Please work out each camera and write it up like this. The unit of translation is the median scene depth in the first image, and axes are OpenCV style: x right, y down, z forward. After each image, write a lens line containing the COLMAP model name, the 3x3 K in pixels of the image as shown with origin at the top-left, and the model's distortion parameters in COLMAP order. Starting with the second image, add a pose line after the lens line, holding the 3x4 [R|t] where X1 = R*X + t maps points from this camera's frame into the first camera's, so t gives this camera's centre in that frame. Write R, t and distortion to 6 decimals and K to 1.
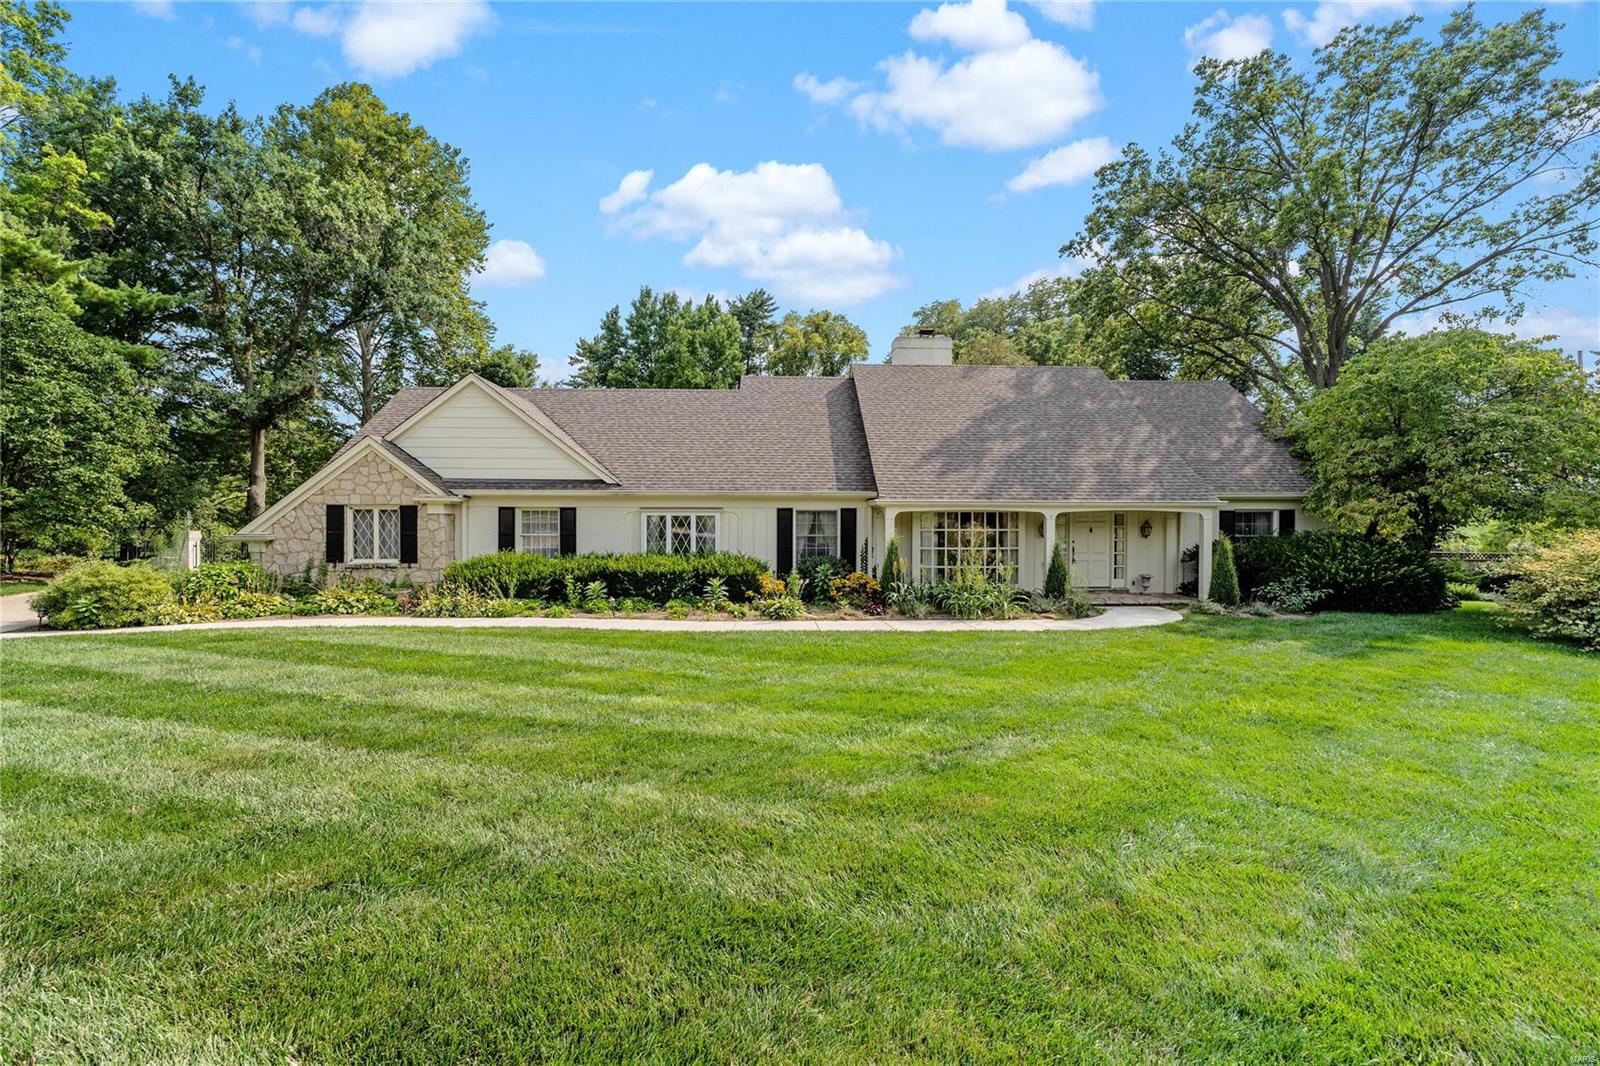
lens RADIAL K [[669.0, 0, 800.0], [0, 669.0, 533.0], [0, 0, 1]] dist [-0.000524, -0.000103]
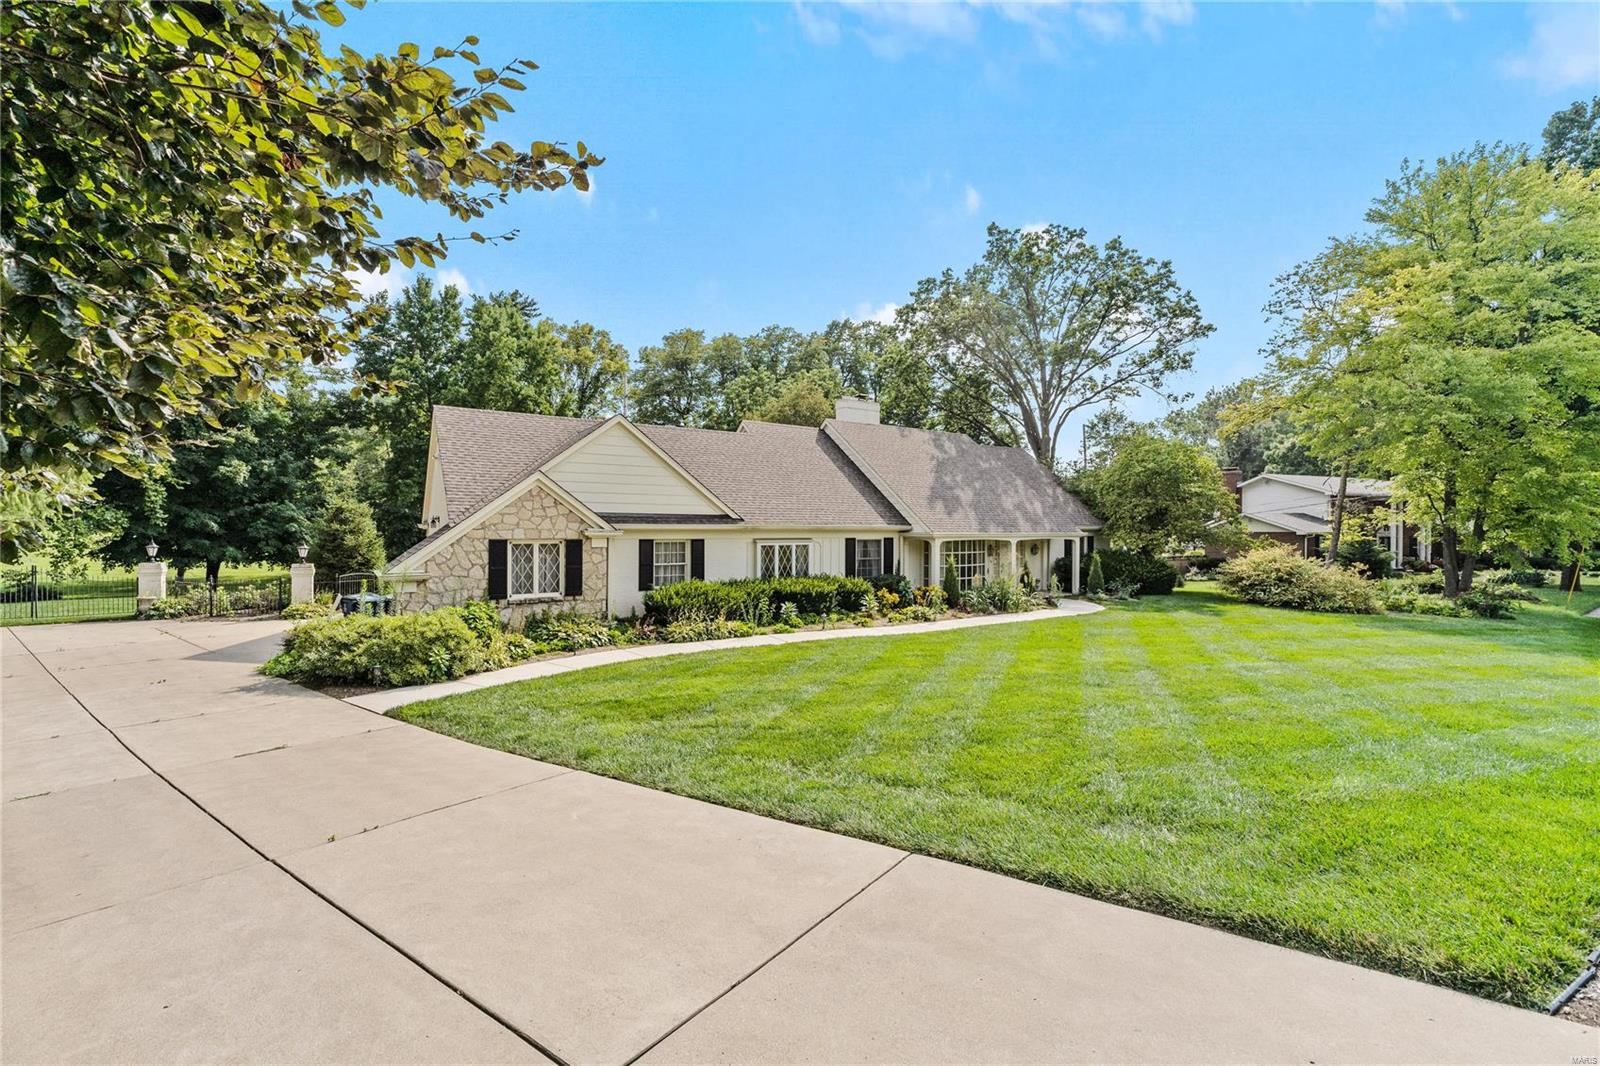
lens RADIAL K [[702.8, 0, 800.0], [0, 702.8, 533.0], [0, 0, 1]] dist [-0.000144, -0.000026]
pose [[0.849041, -0.004138, 0.528311, -0.852687], [0.013090, 0.999827, -0.013205, -0.032376], [-0.528165, 0.018127, 0.848949, -0.096599]]
